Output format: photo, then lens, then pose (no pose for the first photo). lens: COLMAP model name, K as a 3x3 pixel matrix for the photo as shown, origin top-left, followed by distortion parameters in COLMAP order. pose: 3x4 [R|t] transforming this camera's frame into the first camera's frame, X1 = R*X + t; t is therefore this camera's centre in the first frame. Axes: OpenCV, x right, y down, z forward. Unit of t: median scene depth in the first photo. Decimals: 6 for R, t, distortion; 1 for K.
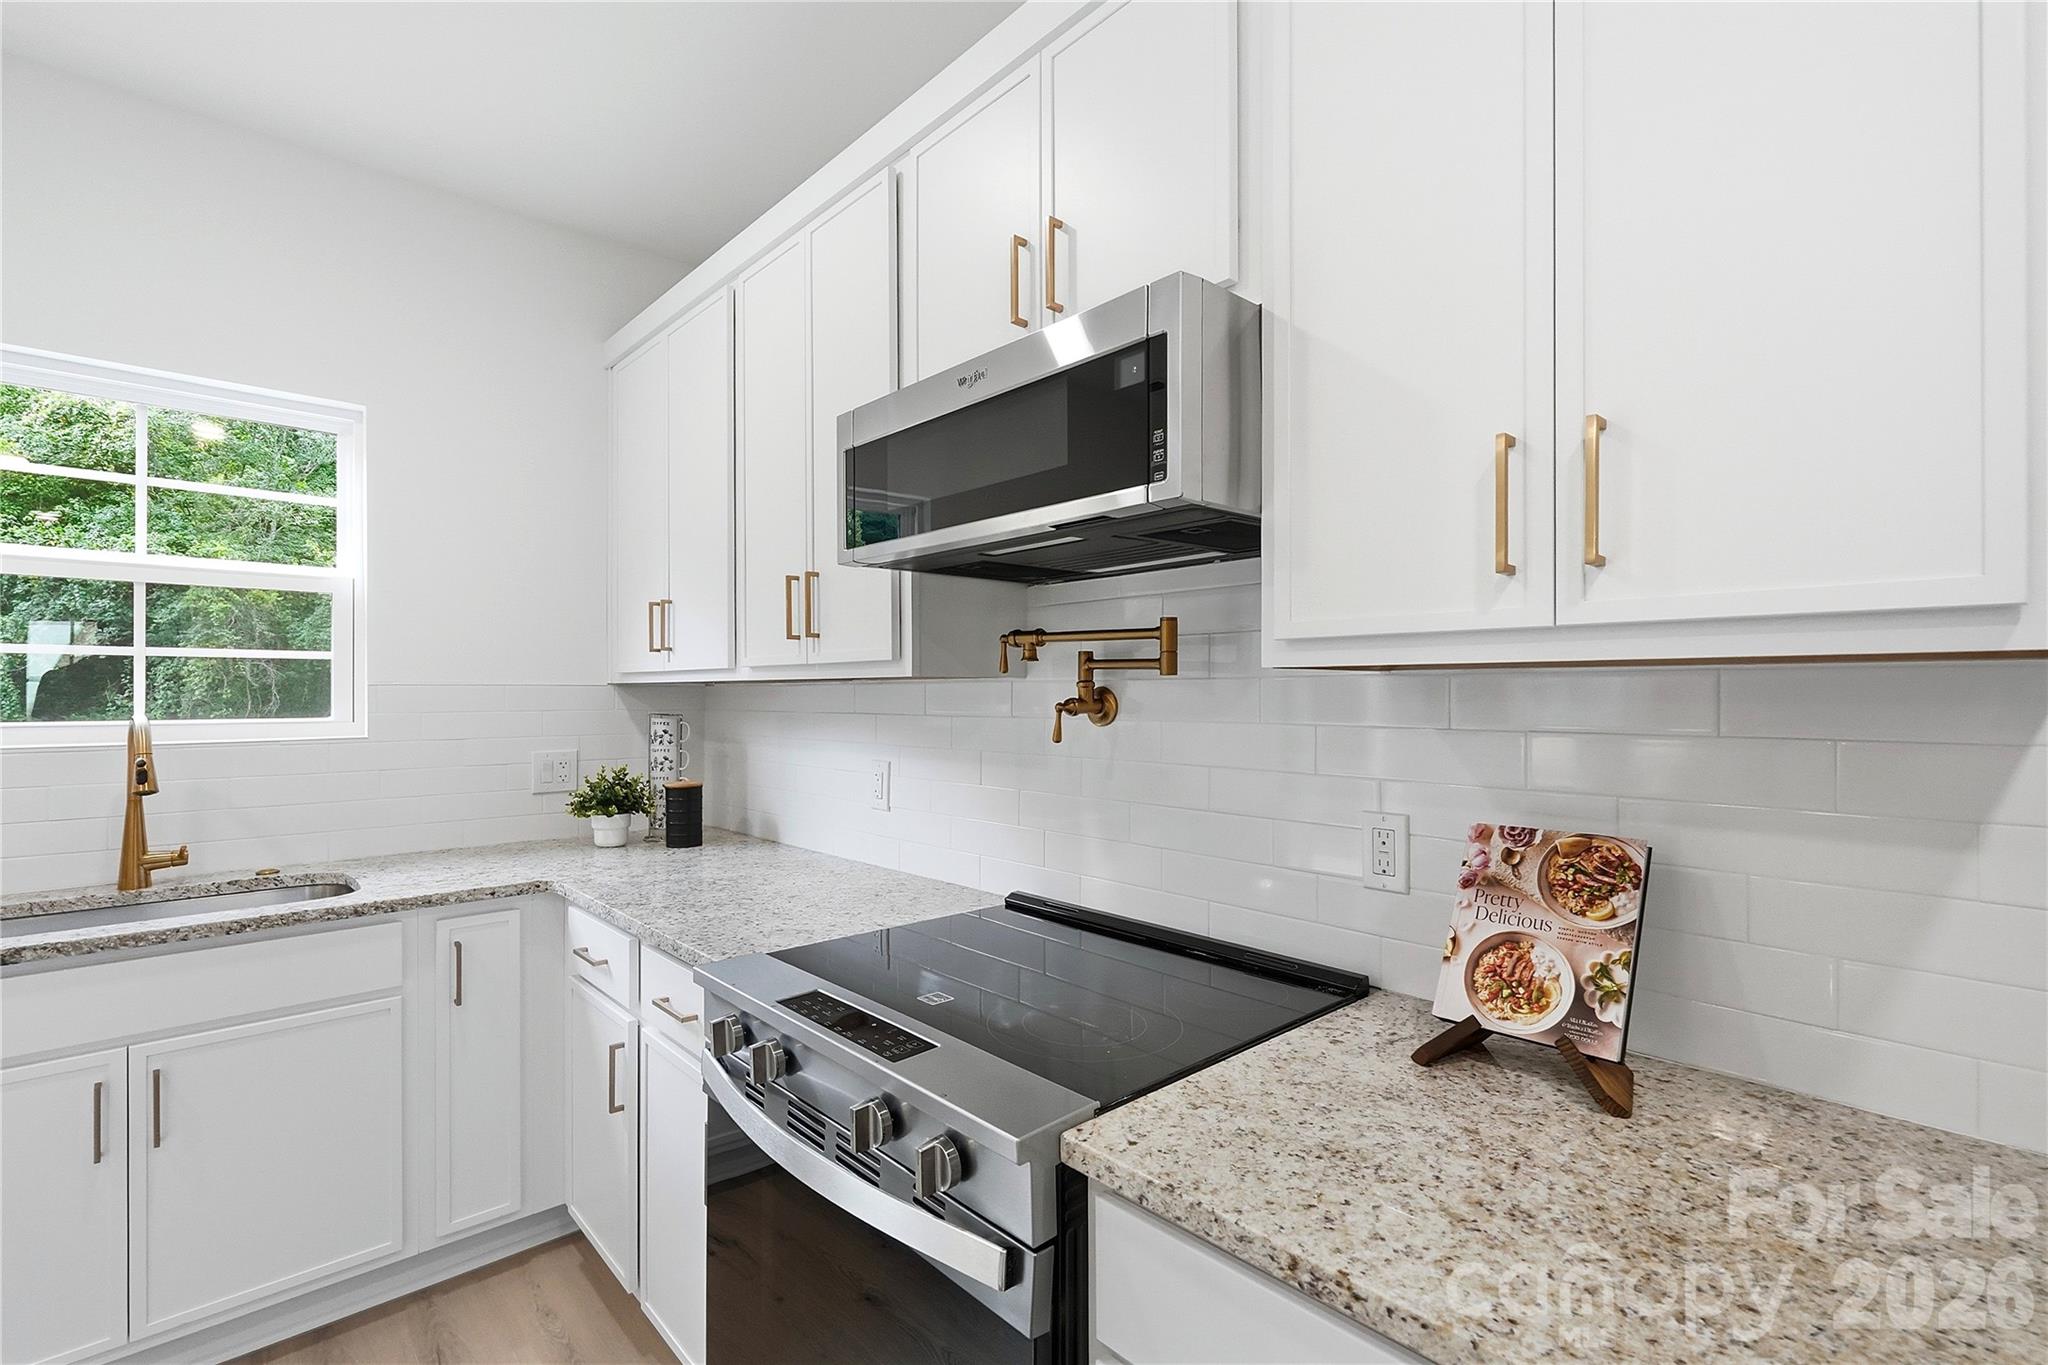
lens RADIAL K [[927.8, 0, 1026.8], [0, 927.8, 688.9], [0, 0, 1]] dist [0.001492, -0.000155]
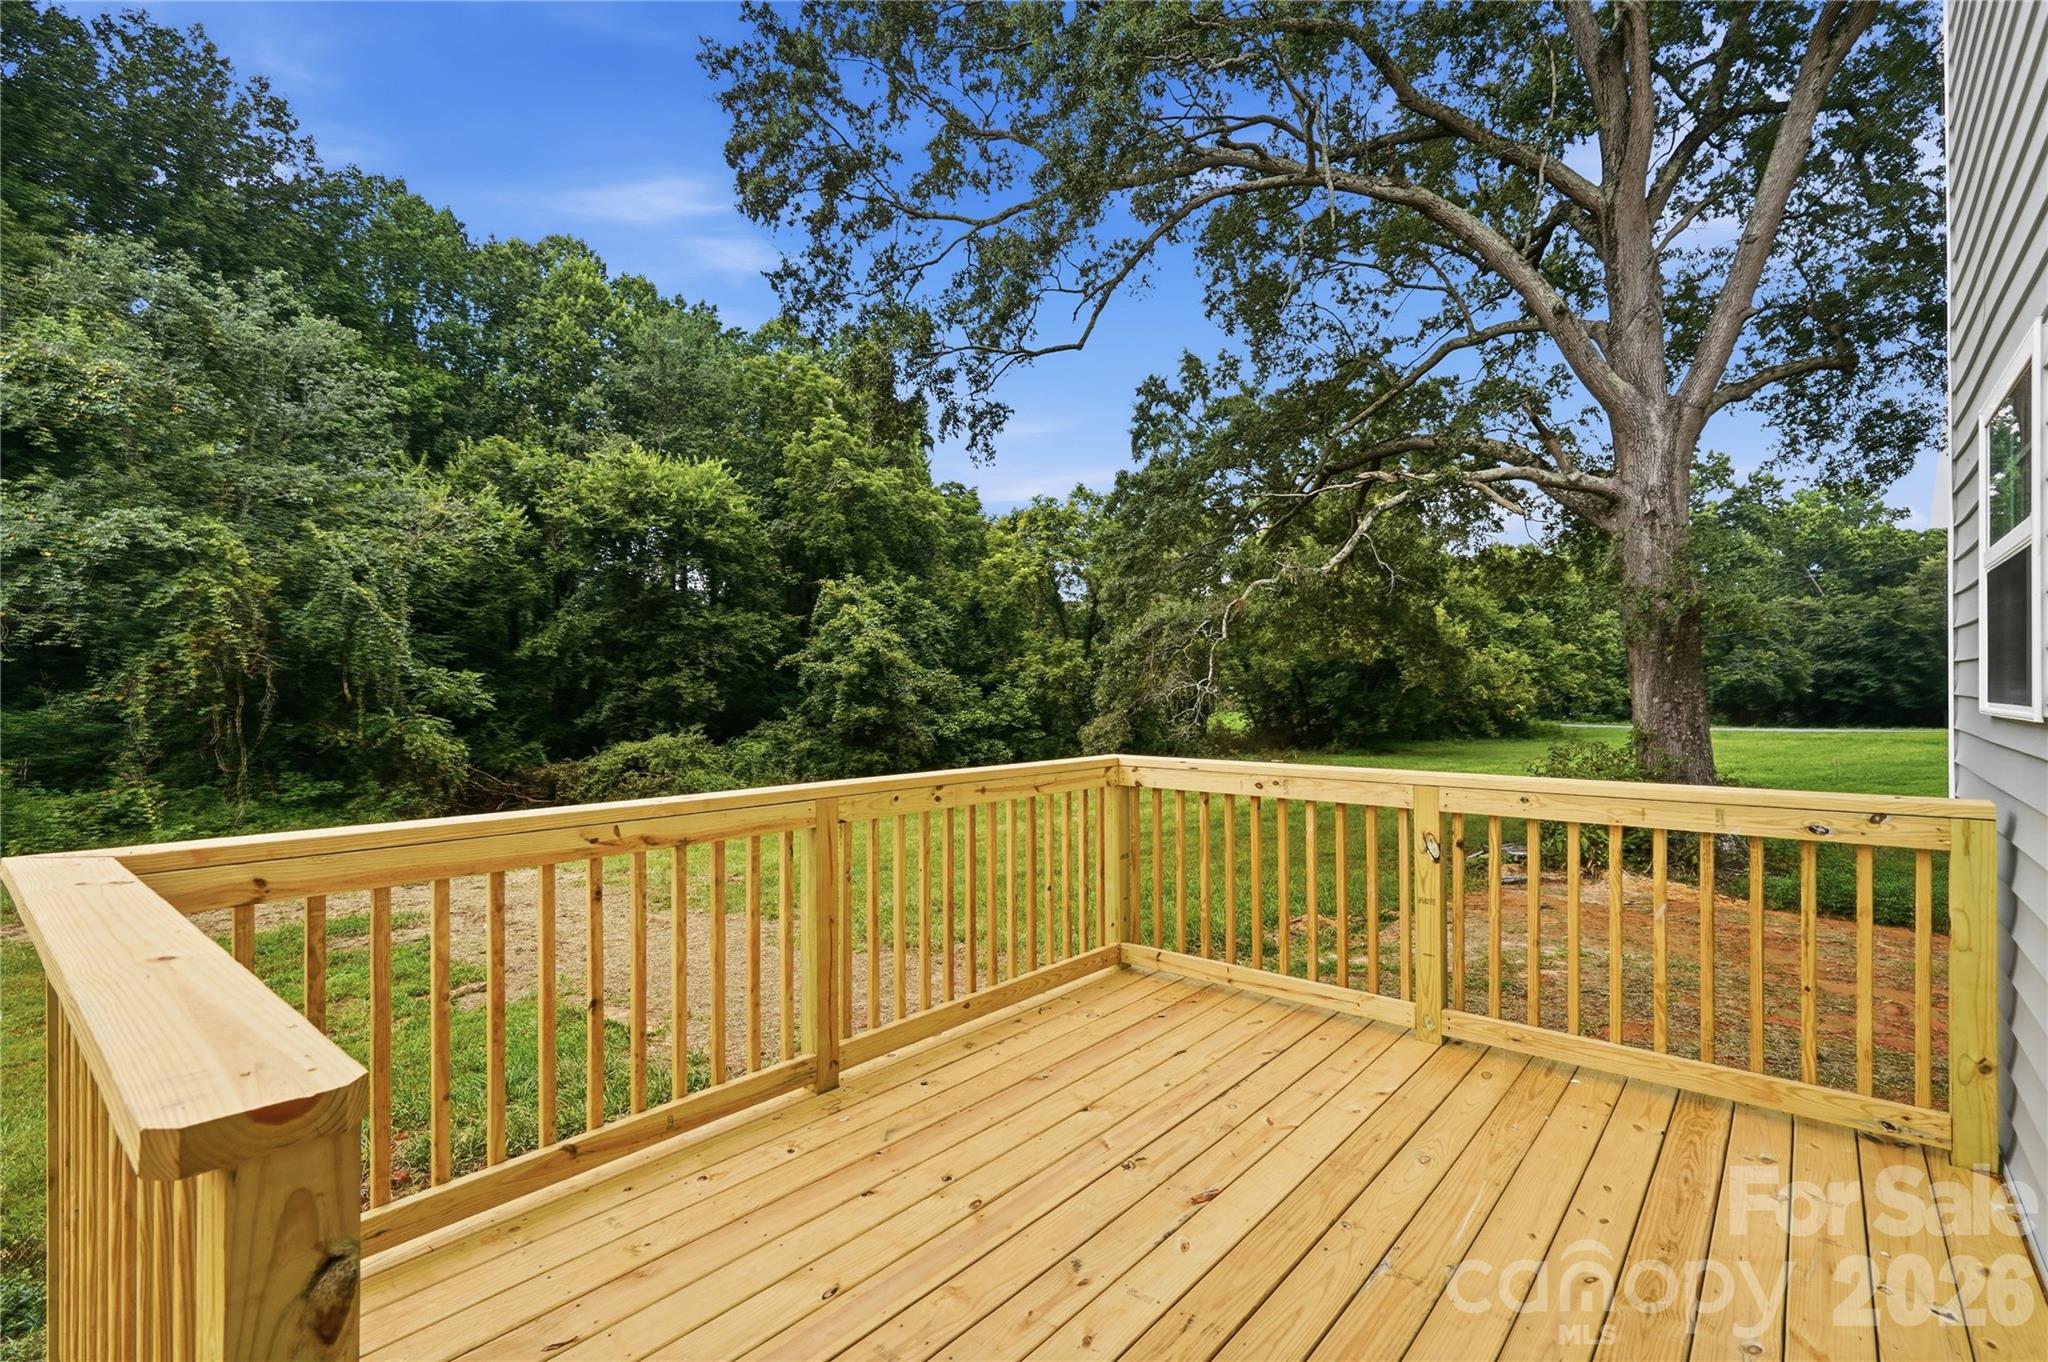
lens RADIAL K [[927.8, 0, 1026.8], [0, 927.8, 687.4], [0, 0, 1]] dist [0.001492, -0.000155]
pose [[0.992719, 0.000267, 0.120453, -2.904949], [-0.000585, 0.999996, 0.002598, 0.041244], [-0.120452, -0.002650, 0.992716, 0.101490]]
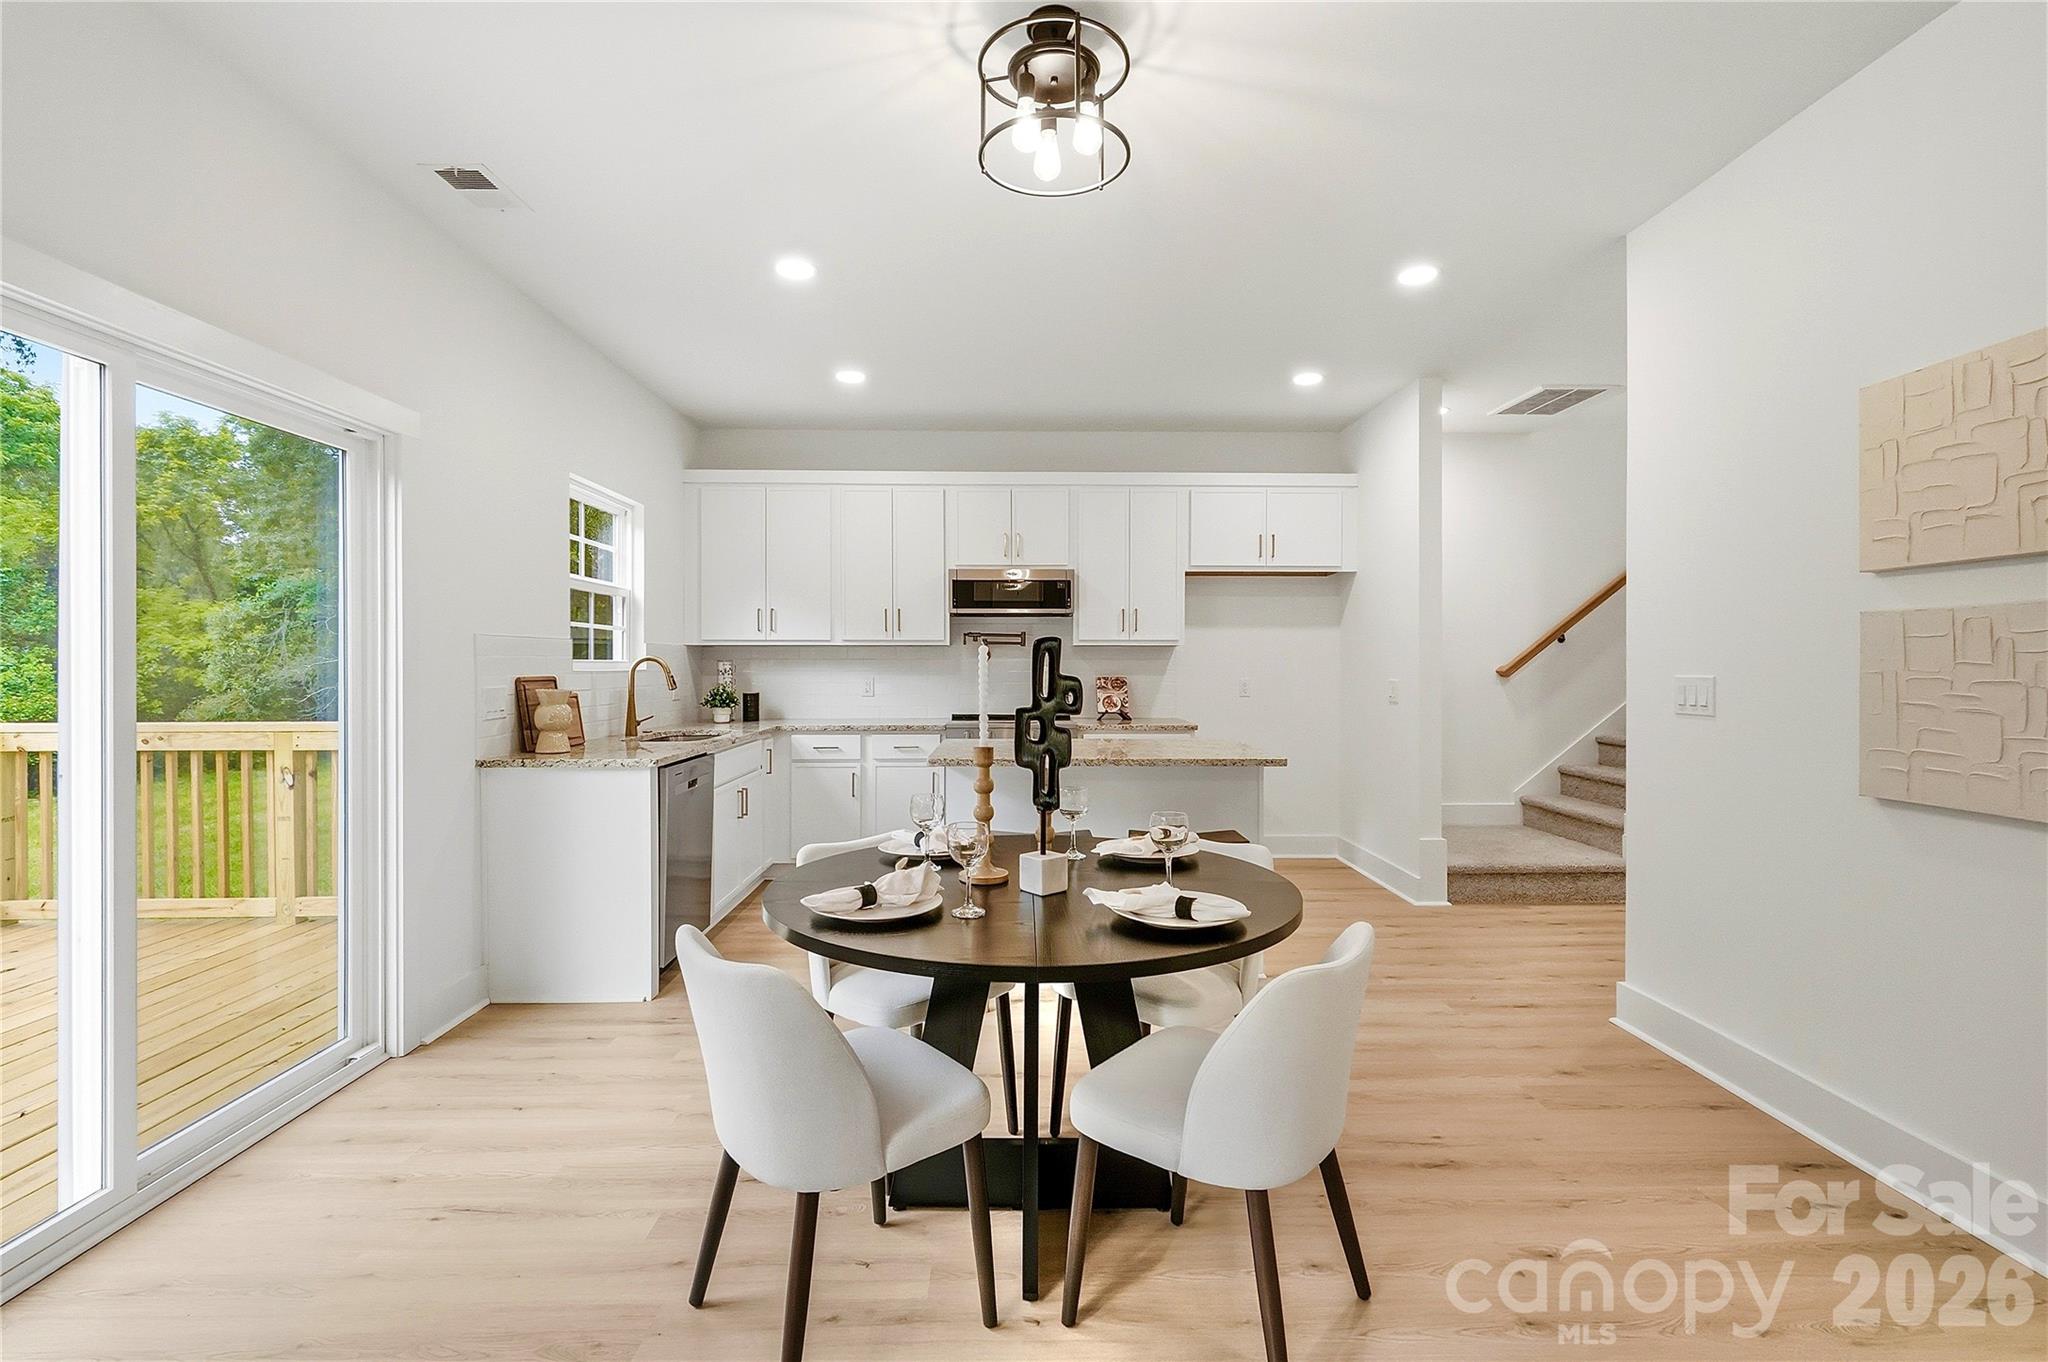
lens RADIAL K [[939.5, 0, 1025.9], [0, 939.5, 669.1], [0, 0, 1]] dist [0.000616, -0.000025]
pose [[0.659277, -0.001595, 0.751899, -2.443251], [-0.003987, 0.999976, 0.005617, 0.051444], [-0.751890, -0.006701, 0.659255, -1.398390]]
